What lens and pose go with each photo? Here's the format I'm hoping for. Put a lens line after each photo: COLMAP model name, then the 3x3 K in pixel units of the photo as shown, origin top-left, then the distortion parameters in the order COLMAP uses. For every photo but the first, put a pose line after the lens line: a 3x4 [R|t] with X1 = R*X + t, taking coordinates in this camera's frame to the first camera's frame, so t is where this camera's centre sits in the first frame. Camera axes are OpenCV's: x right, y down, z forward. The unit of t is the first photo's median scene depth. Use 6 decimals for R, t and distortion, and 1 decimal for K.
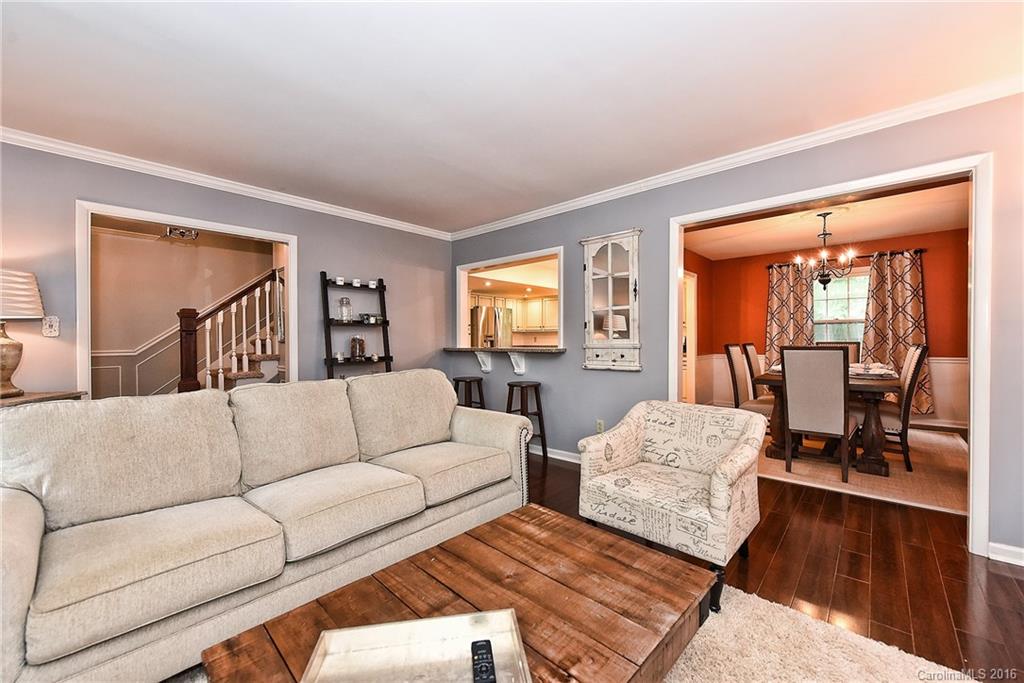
lens RADIAL K [[407.2, 0, 515.0], [0, 407.2, 339.4], [0, 0, 1]] dist [0.004218, -0.000305]
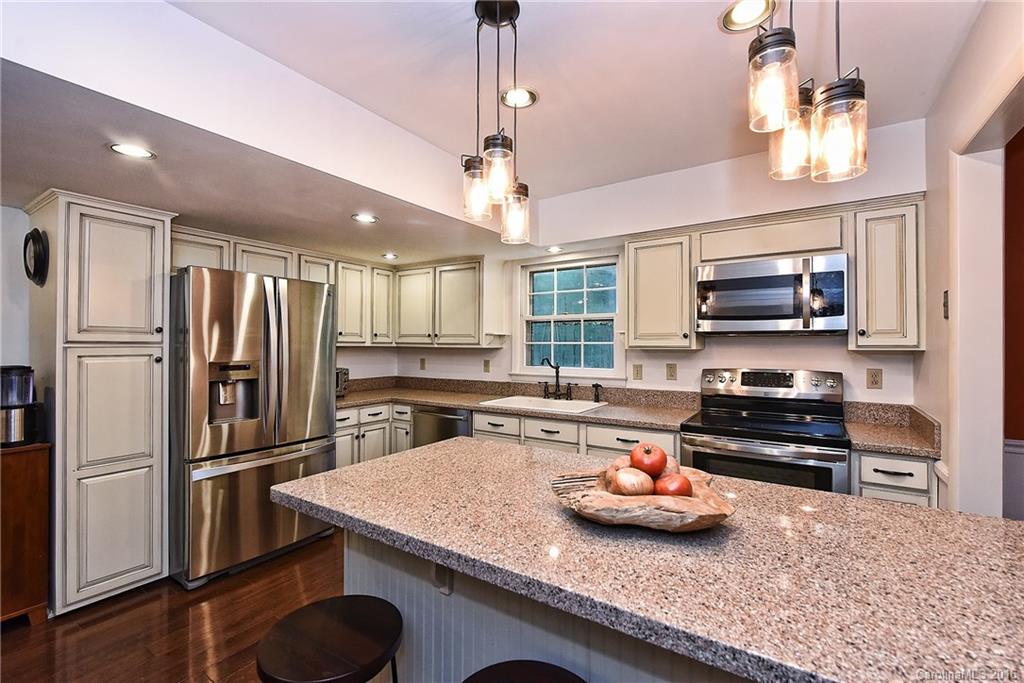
lens RADIAL K [[443.3, 0, 511.2], [0, 443.3, 341.1], [0, 0, 1]] dist [-0.000476, -0.000738]
pose [[0.989880, 0.011243, 0.141458, 0.161945], [-0.010757, 0.999933, -0.004199, -0.048834], [-0.141496, 0.002635, 0.989935, 1.139788]]
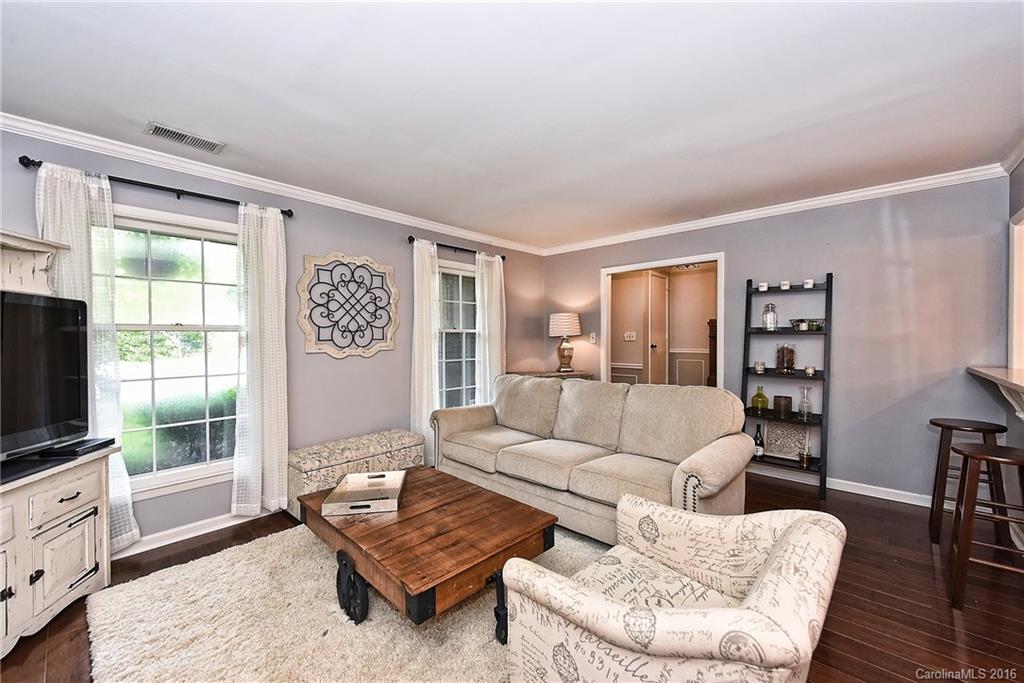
lens RADIAL K [[407.2, 0, 512.9], [0, 407.2, 343.2], [0, 0, 1]] dist [0.004218, -0.000305]
pose [[-0.013907, 0.025747, -0.999572, 0.482397], [0.006594, 0.999649, 0.025657, -0.037131], [0.999882, -0.006234, -0.014072, 0.393296]]
